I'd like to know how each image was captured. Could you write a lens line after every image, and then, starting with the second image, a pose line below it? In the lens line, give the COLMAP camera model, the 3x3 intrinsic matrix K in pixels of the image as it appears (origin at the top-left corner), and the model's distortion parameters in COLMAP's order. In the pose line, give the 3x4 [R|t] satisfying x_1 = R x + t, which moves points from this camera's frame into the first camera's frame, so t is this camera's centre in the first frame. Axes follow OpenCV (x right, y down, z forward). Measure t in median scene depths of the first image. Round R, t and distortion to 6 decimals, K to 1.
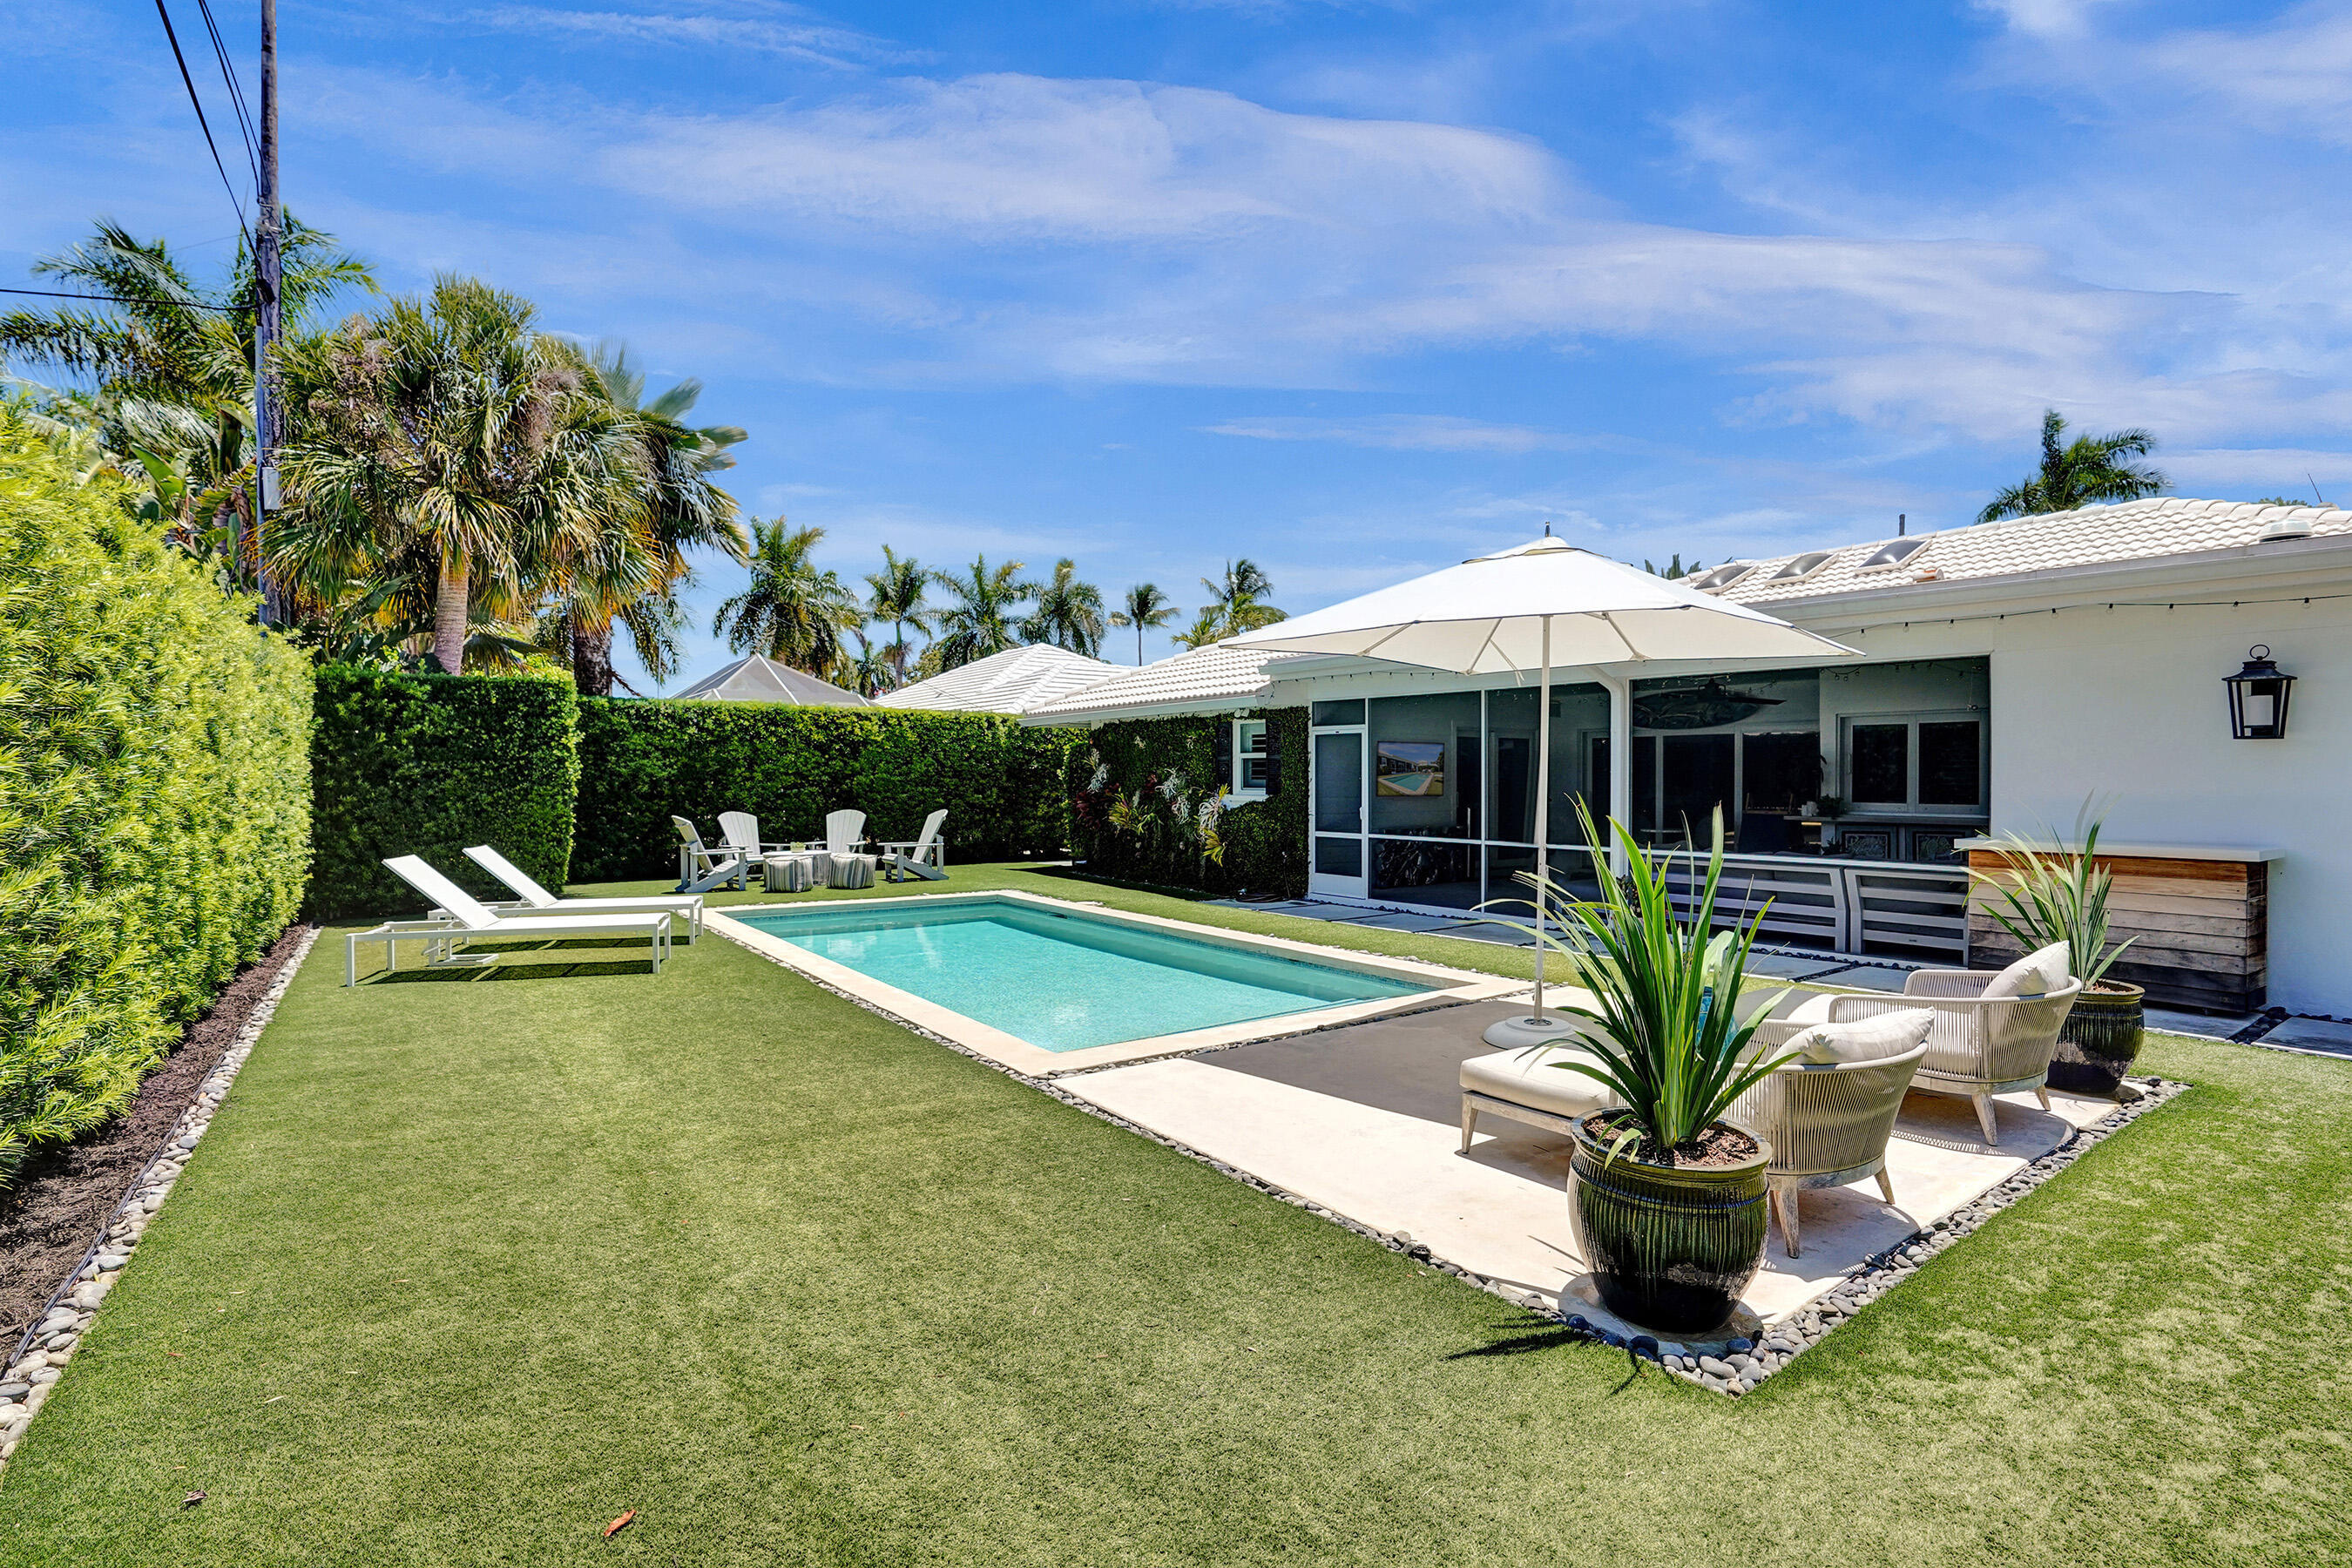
lens RADIAL K [[1131.5, 0, 1163.9], [0, 1131.5, 790.8], [0, 0, 1]] dist [-0.057629, 0.011724]
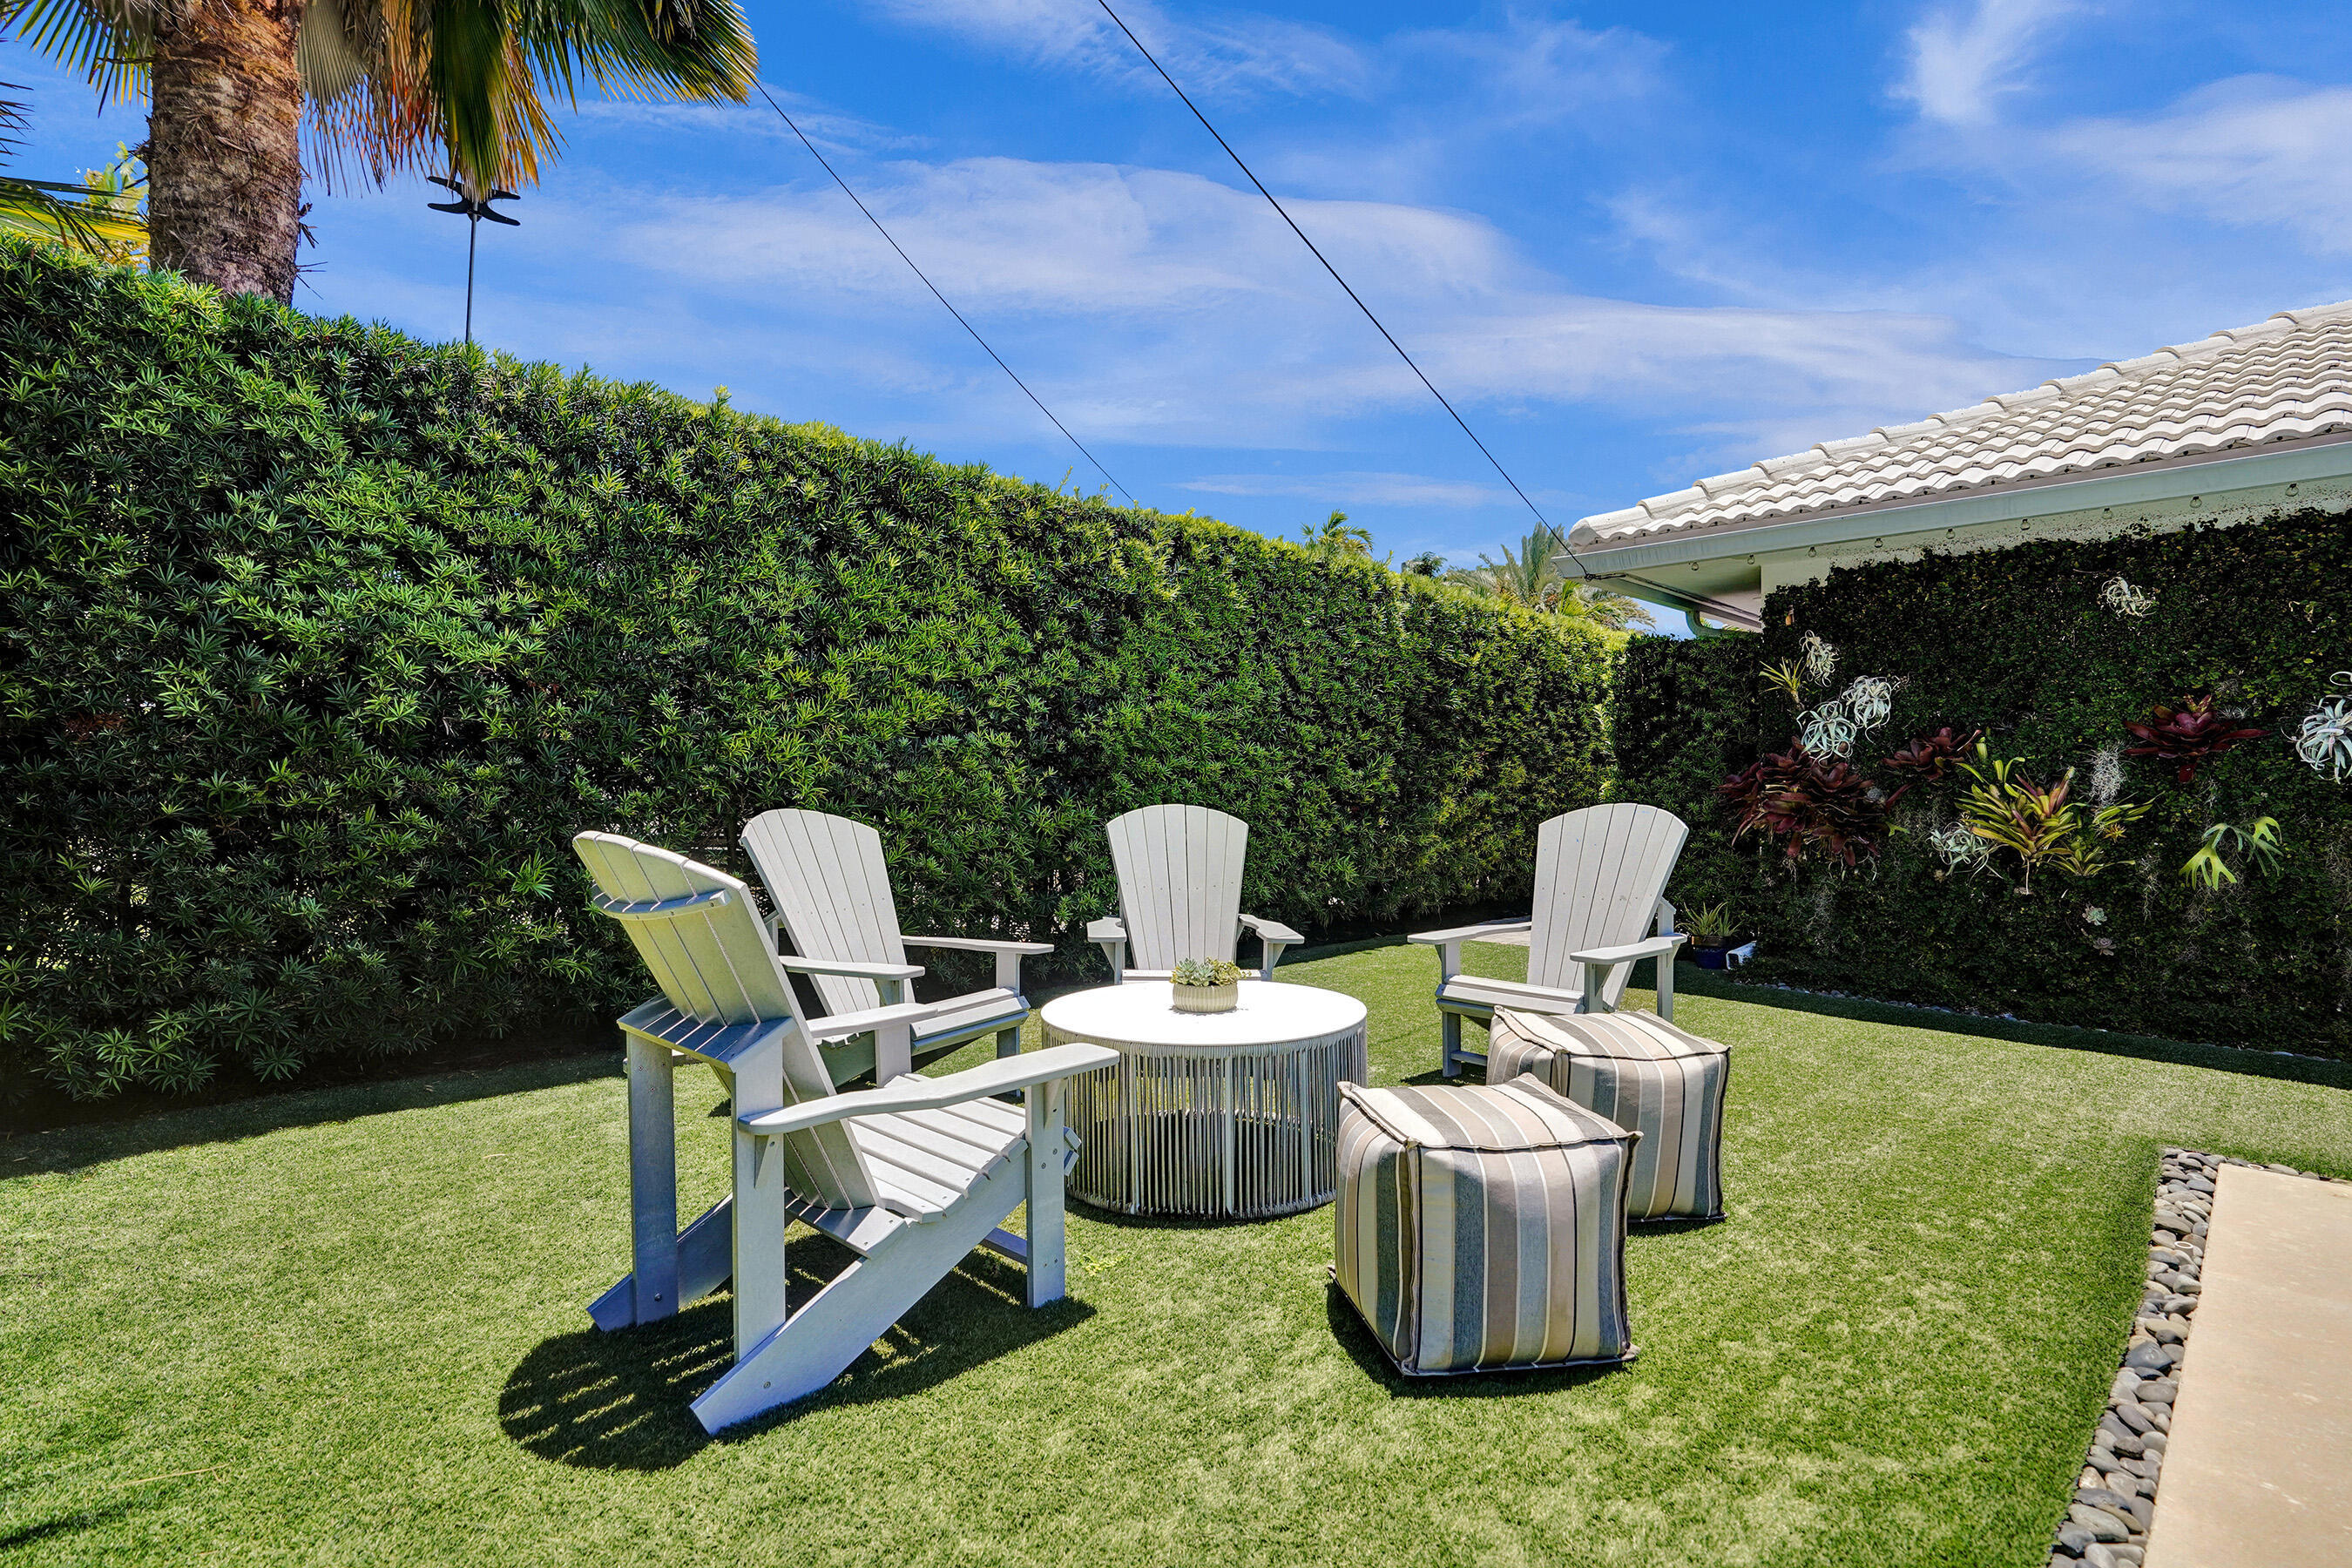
lens RADIAL K [[1131.5, 0, 1185.2], [0, 1131.5, 789.3], [0, 0, 1]] dist [-0.057629, 0.011724]
pose [[0.987252, 0.005709, 0.159063, -0.341513], [-0.004768, 0.999969, -0.006300, 0.015769], [-0.159094, 0.005461, 0.987248, 0.753100]]
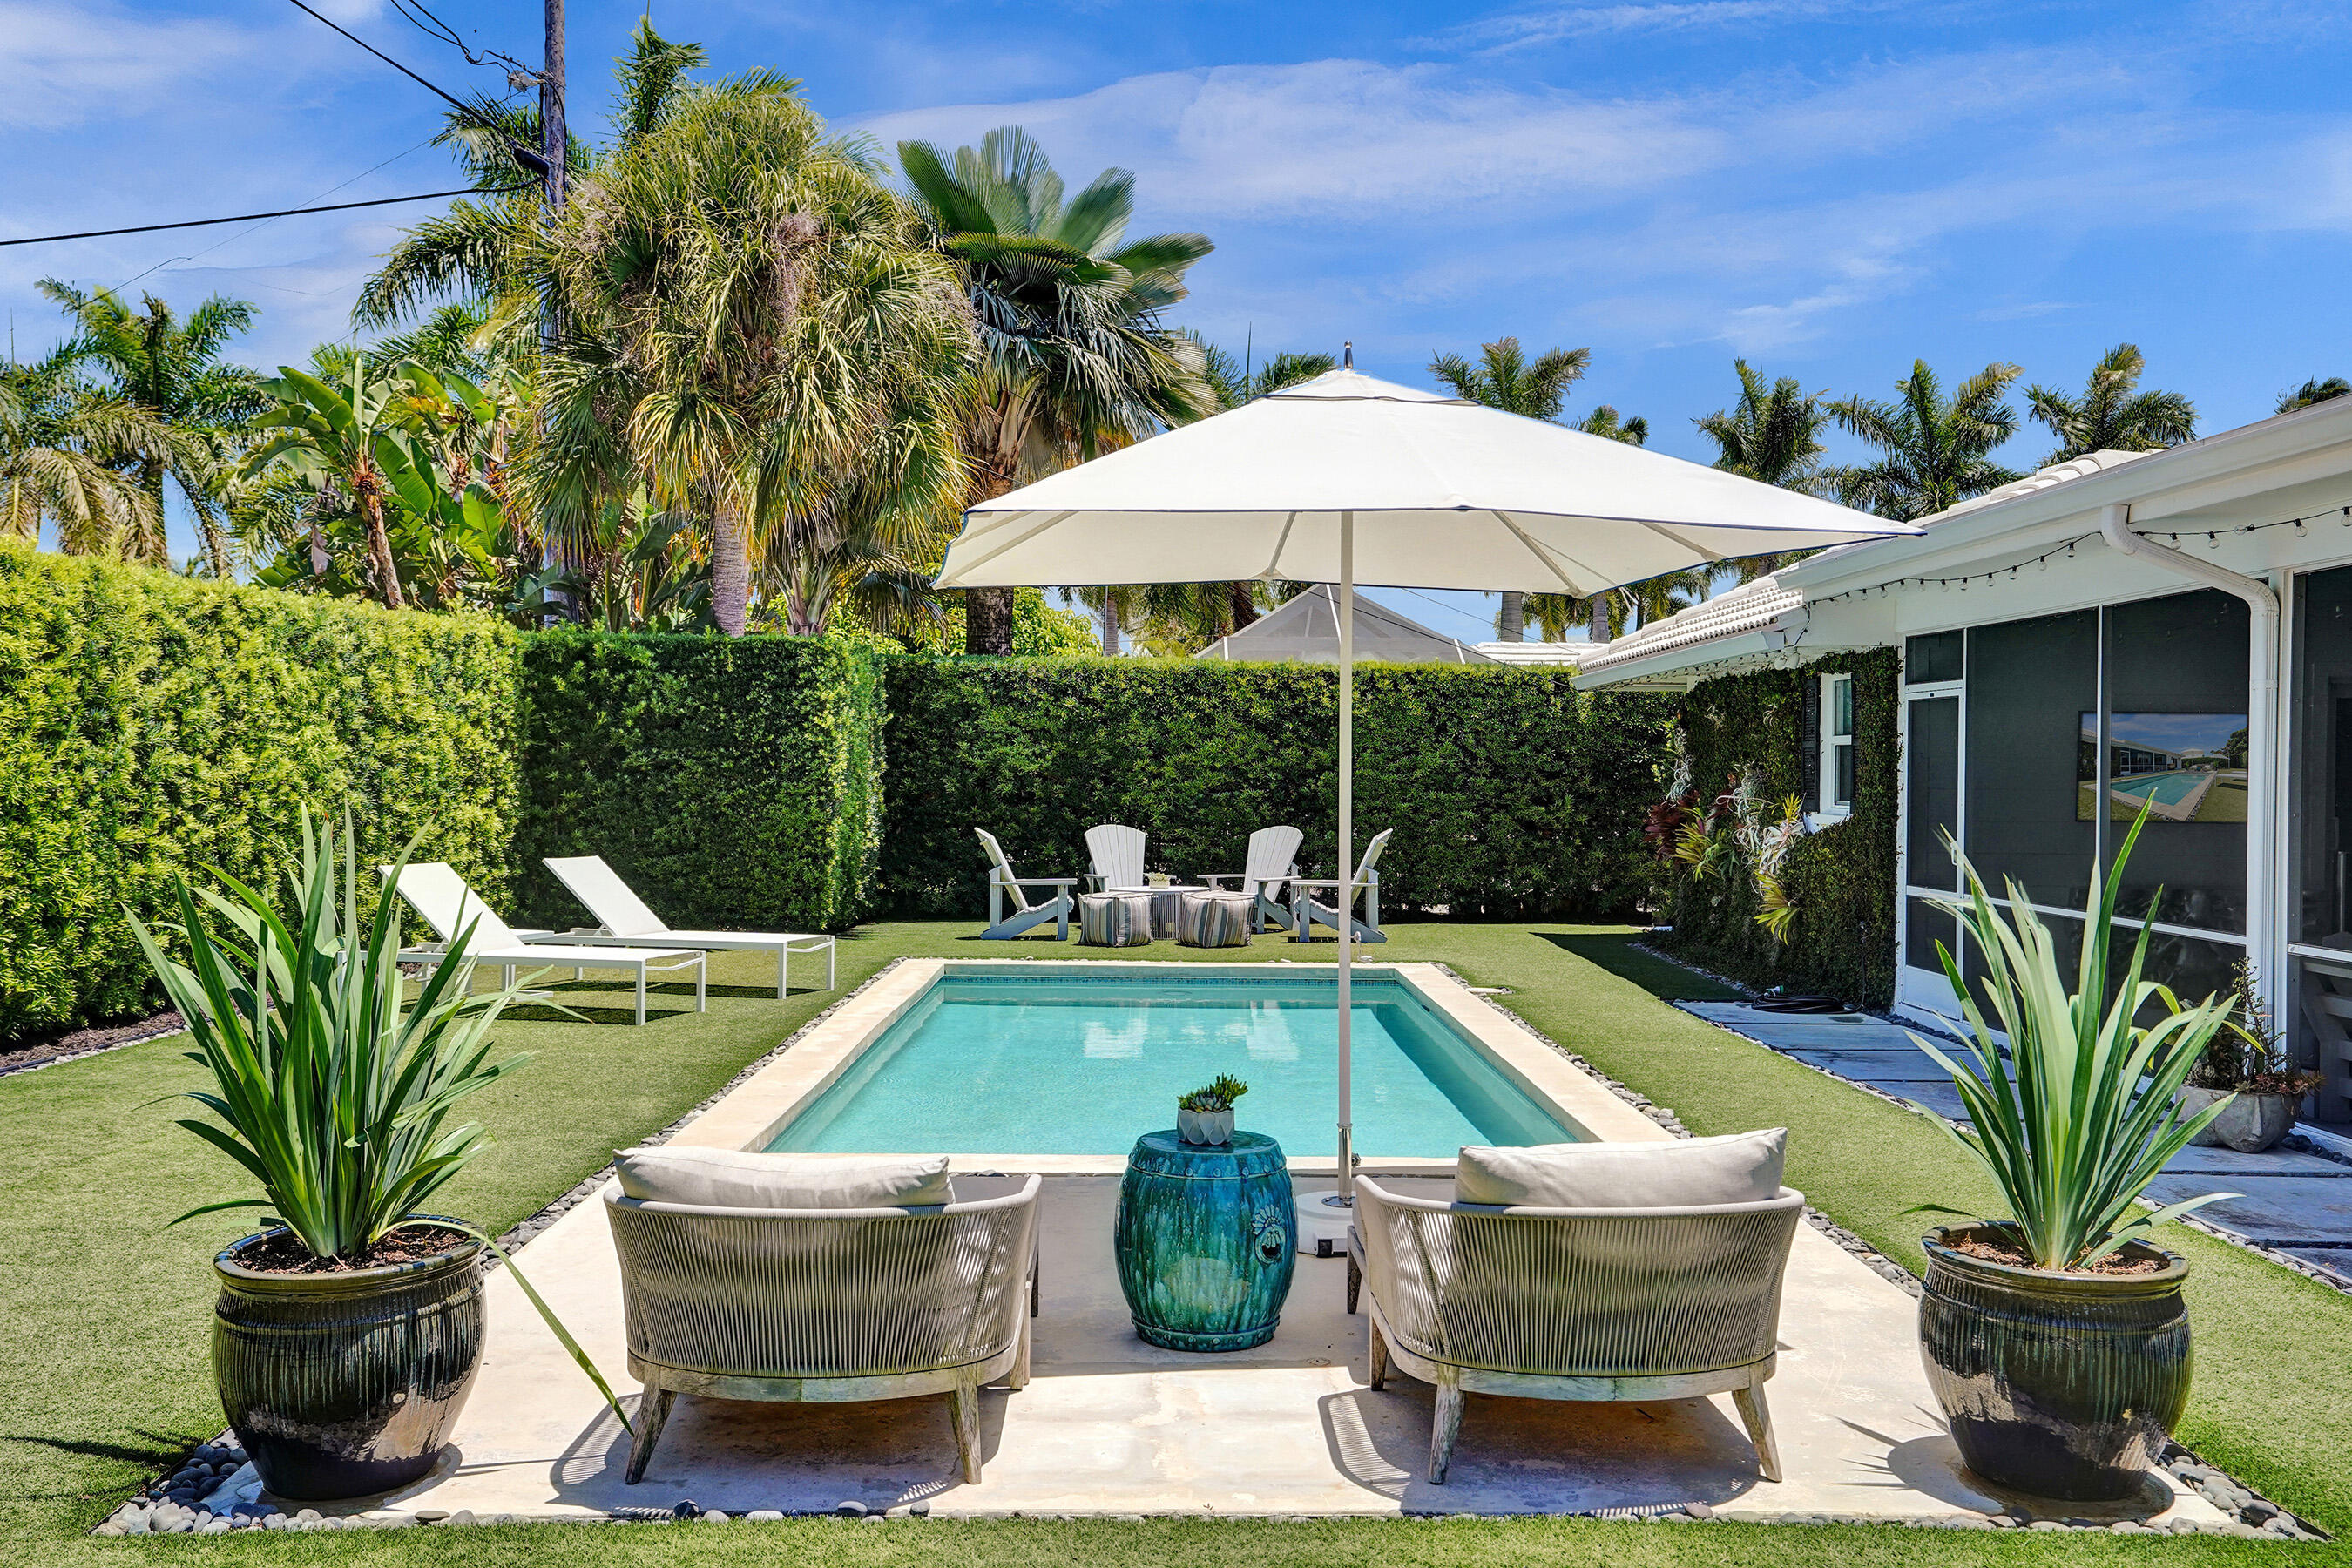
lens RADIAL K [[2014.8, 0, 1171.3], [0, 2014.8, 786.5], [0, 0, 1]] dist [0.026599, 0.015034]
pose [[0.823950, 0.012123, -0.566533, 0.328484], [-0.015731, 0.999875, -0.001483, -0.002755], [0.566444, 0.010134, 0.824038, 0.031482]]
